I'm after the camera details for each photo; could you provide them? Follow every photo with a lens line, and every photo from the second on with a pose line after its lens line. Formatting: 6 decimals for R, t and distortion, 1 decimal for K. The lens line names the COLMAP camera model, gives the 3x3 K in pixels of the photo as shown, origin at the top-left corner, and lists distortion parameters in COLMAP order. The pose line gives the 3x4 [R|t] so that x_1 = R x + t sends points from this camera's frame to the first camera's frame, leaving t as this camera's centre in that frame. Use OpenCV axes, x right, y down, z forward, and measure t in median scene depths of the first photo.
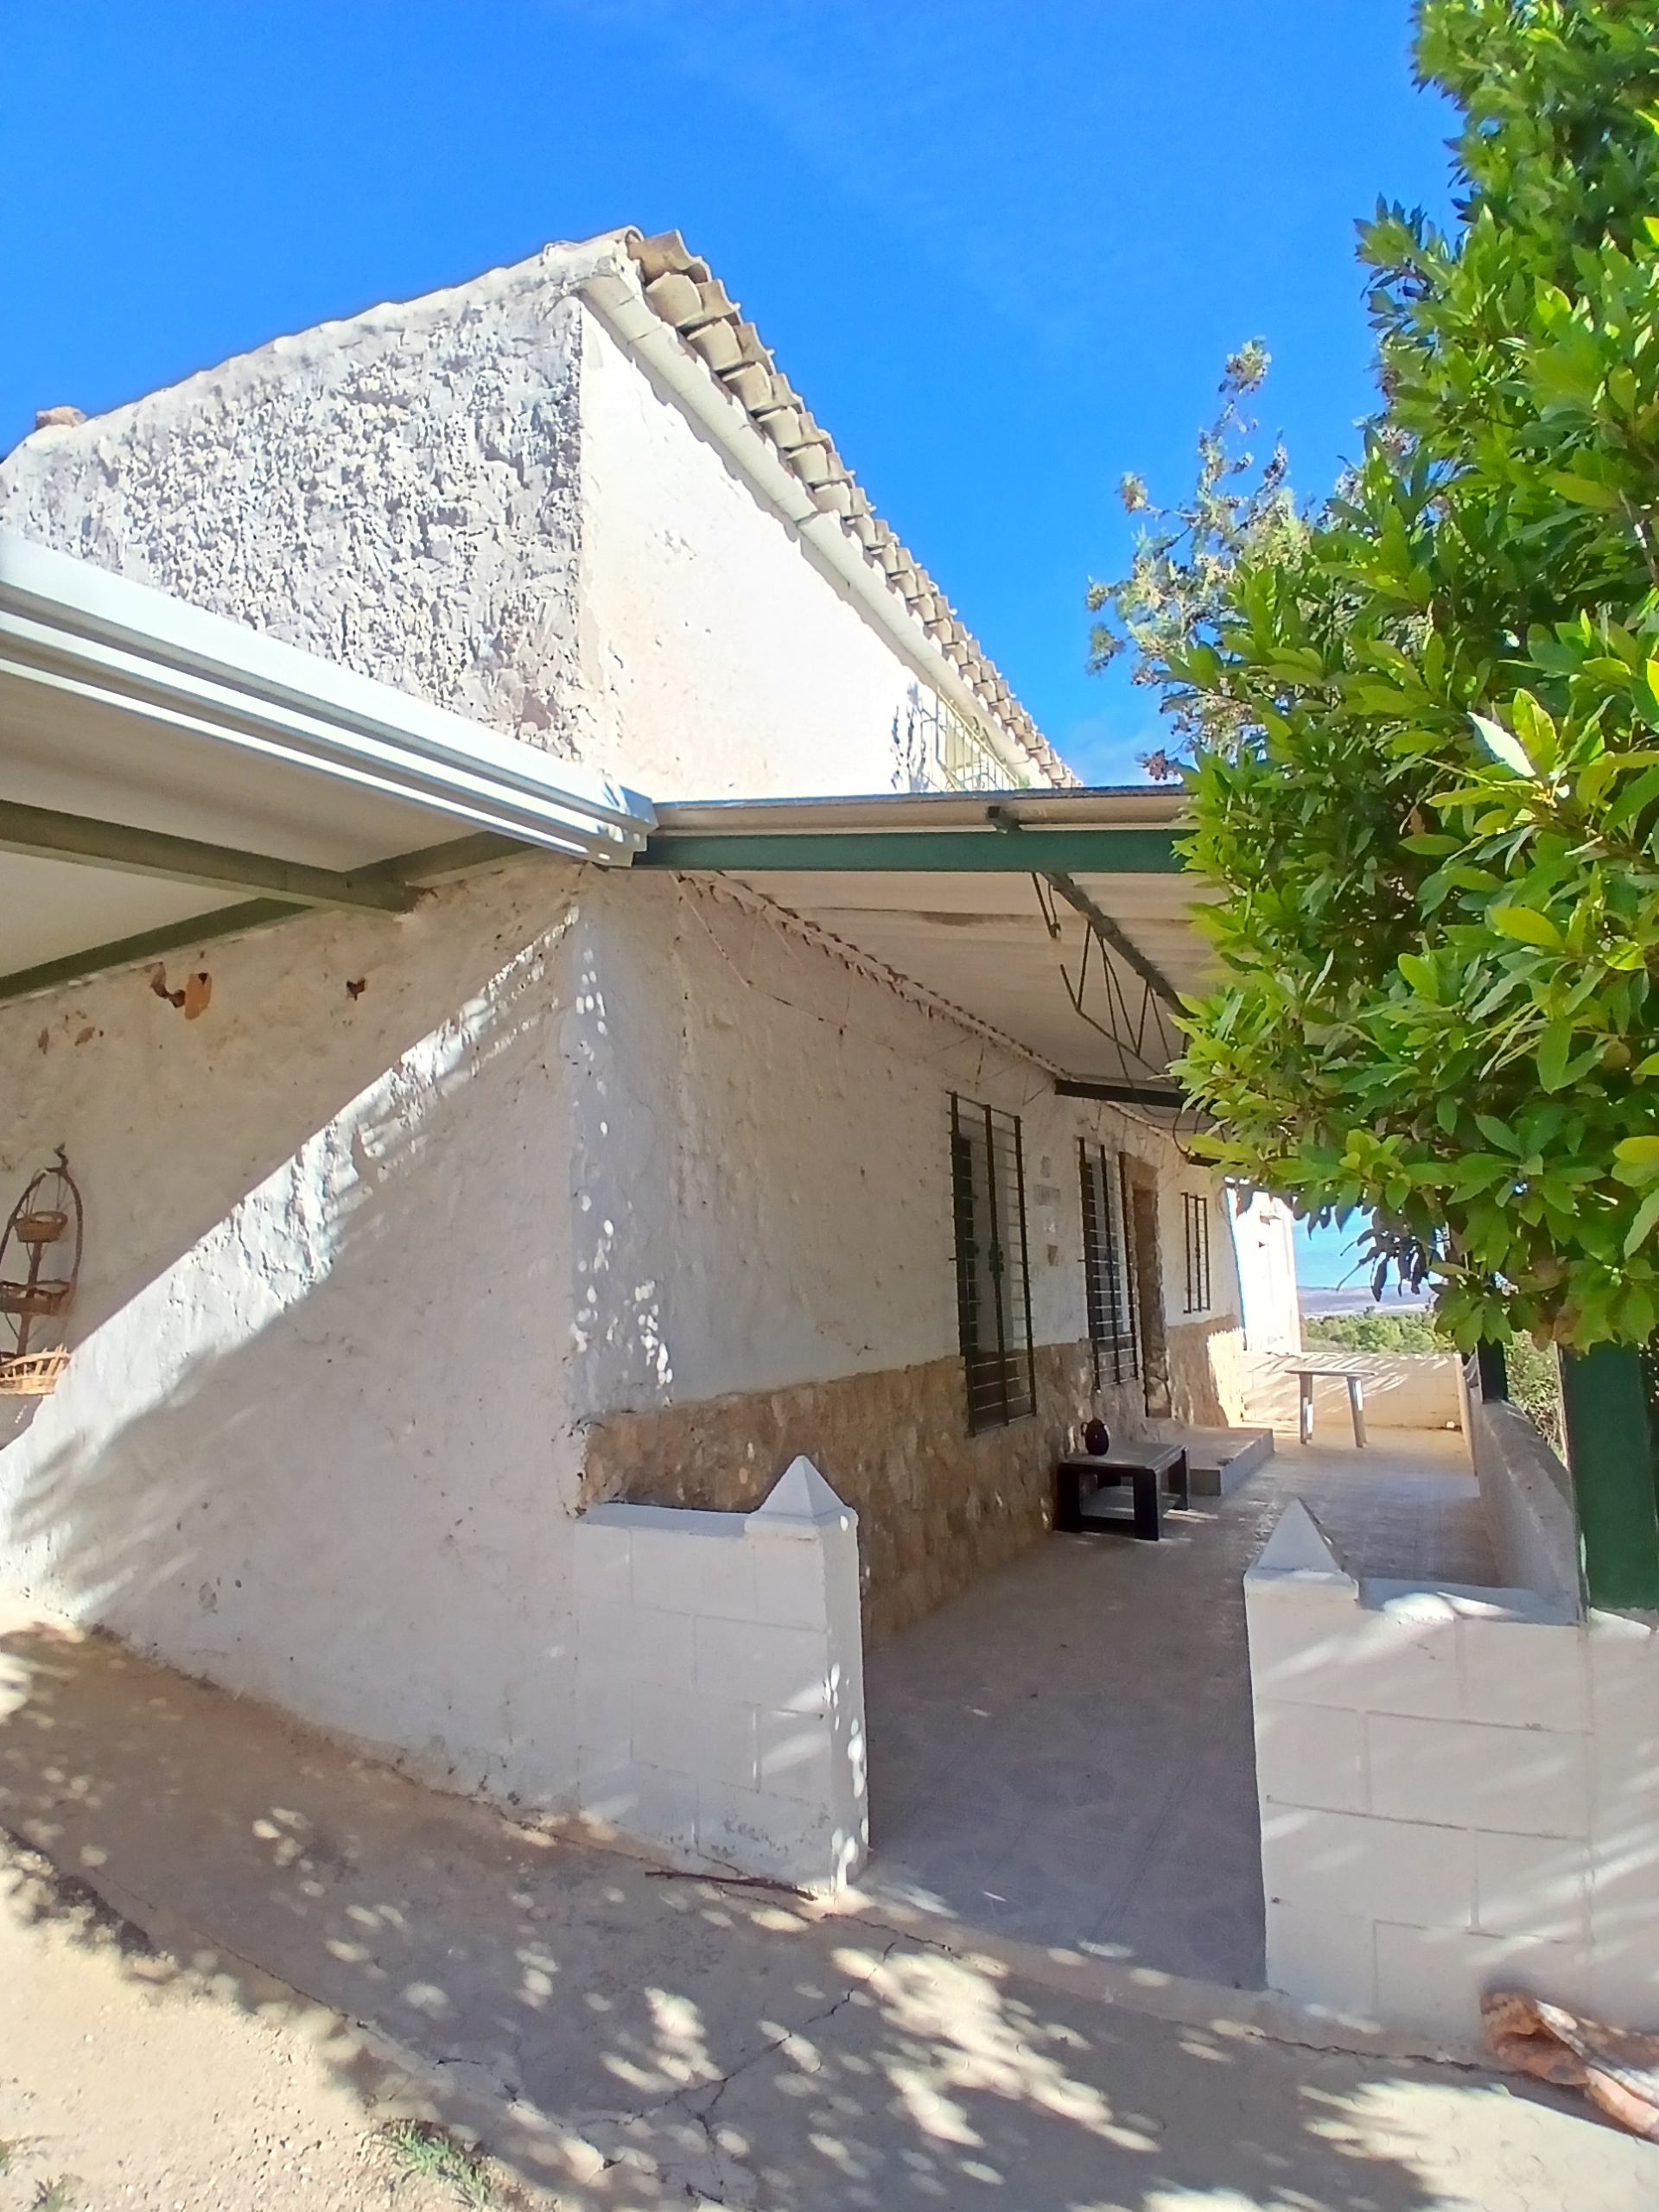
lens RADIAL K [[1029.2, 0, 831.8], [0, 1029.2, 1113.8], [0, 0, 1]] dist [-0.000812, -0.030217]
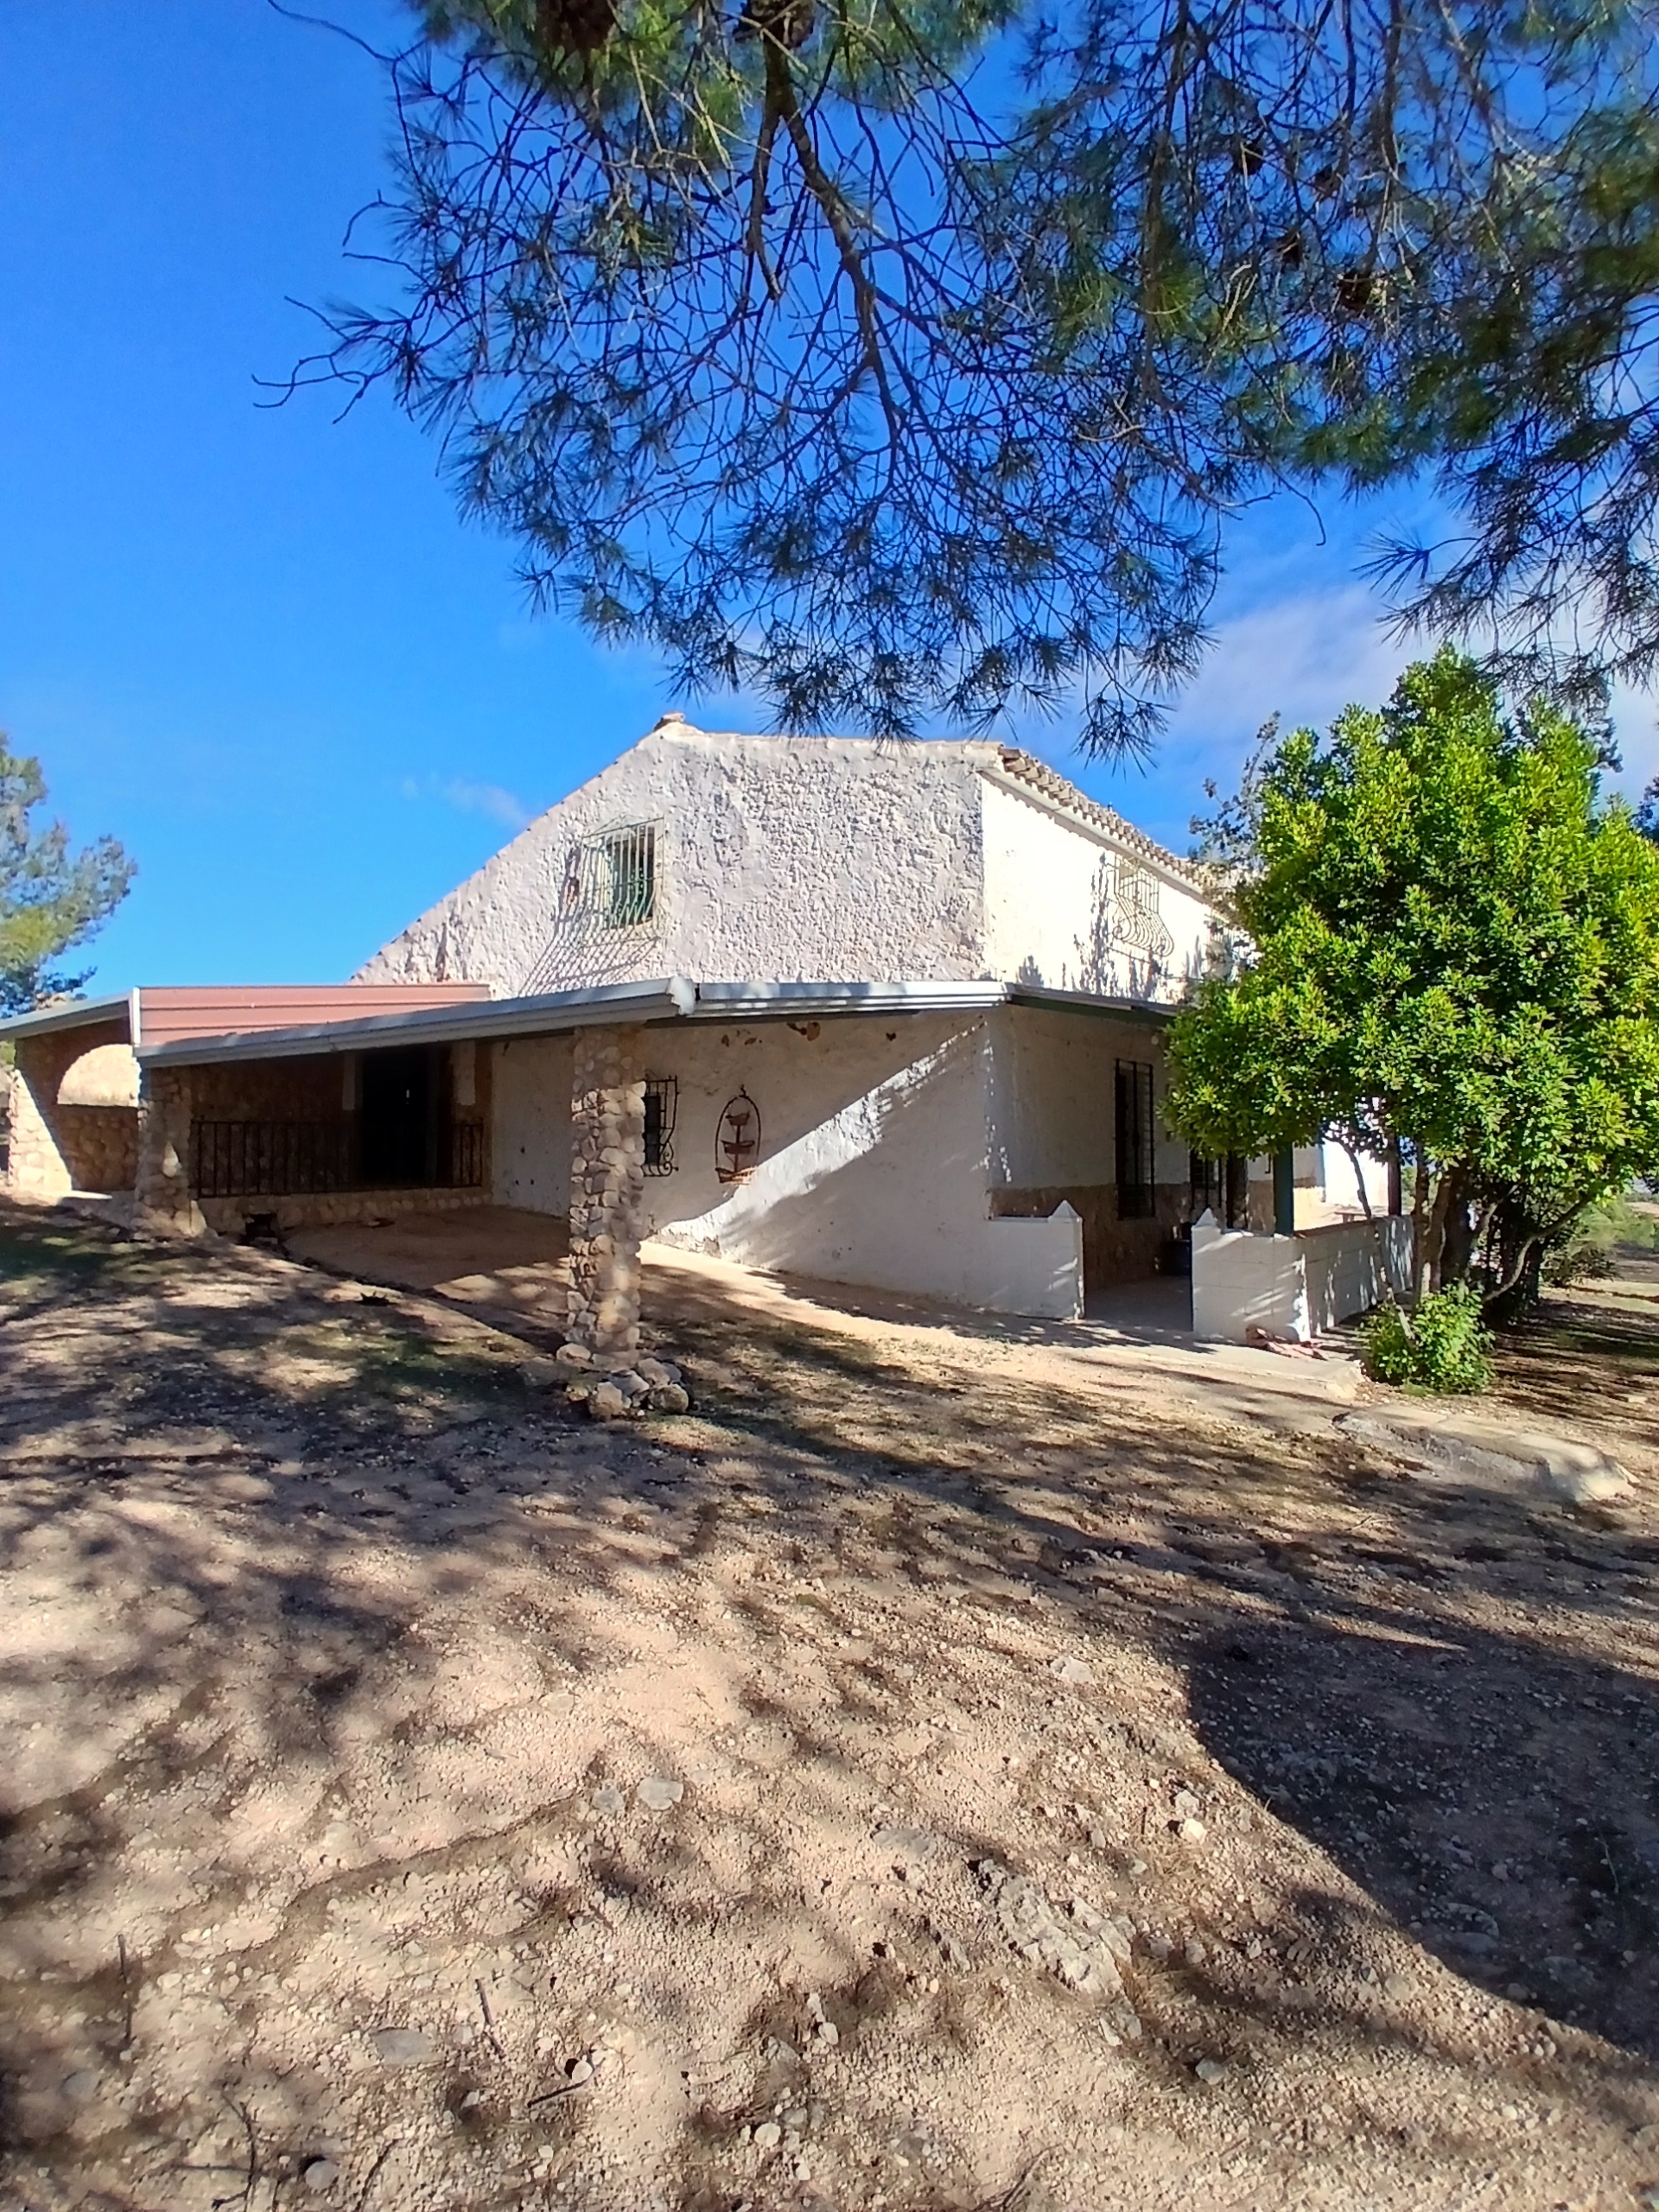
lens RADIAL K [[1090.7, 0, 815.3], [0, 1090.7, 1102.8], [0, 0, 1]] dist [0.001034, -0.036978]
pose [[0.988806, 0.018118, -0.148105, -0.218583], [0.000249, 0.992399, 0.123065, -0.286382], [0.149209, -0.121724, 0.981285, -1.768616]]
